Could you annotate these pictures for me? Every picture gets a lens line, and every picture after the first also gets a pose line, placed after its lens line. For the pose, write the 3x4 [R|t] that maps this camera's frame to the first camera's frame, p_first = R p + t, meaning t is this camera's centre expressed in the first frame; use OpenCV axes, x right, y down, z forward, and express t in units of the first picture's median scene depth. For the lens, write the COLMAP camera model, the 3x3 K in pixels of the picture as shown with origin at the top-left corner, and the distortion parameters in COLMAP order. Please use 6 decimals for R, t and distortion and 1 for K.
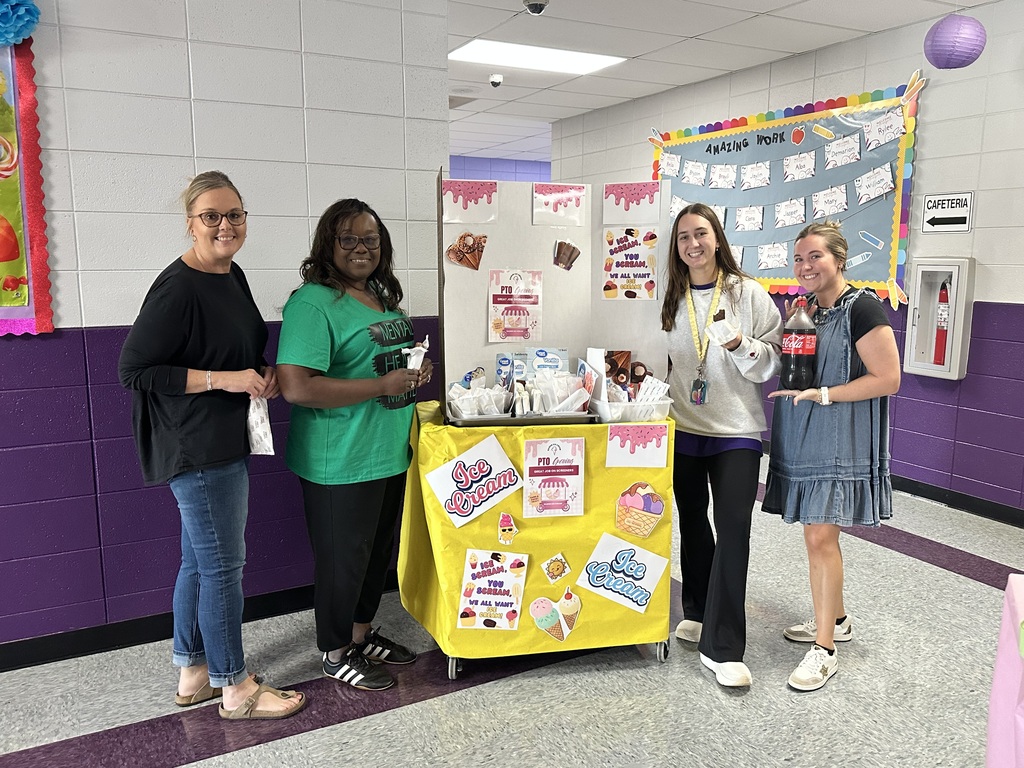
lens RADIAL K [[722.9, 0, 512.0], [0, 722.9, 384.0], [0, 0, 1]] dist [0.002776, 0.000233]
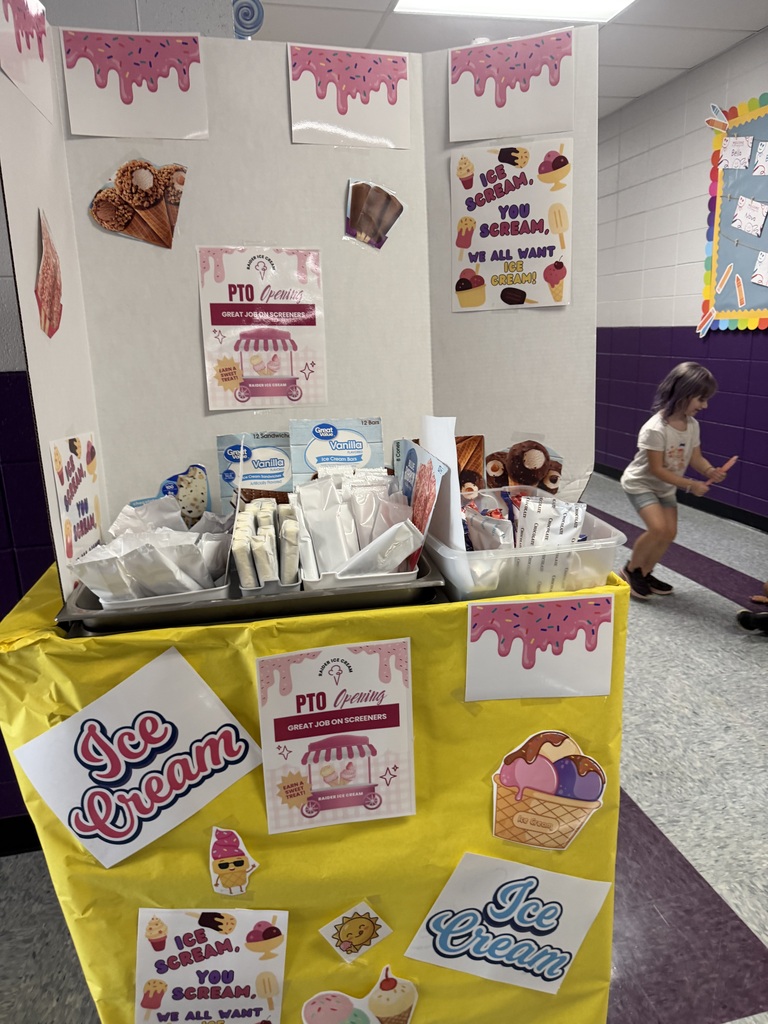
lens RADIAL K [[721.7, 0, 384.0], [0, 721.7, 512.0], [0, 0, 1]] dist [0.056696, -0.138637]
pose [[0.999351, -0.035336, -0.007013, 0.089493], [0.035800, 0.995838, 0.083816, -0.030940], [0.004022, -0.084013, 0.996457, 0.590880]]
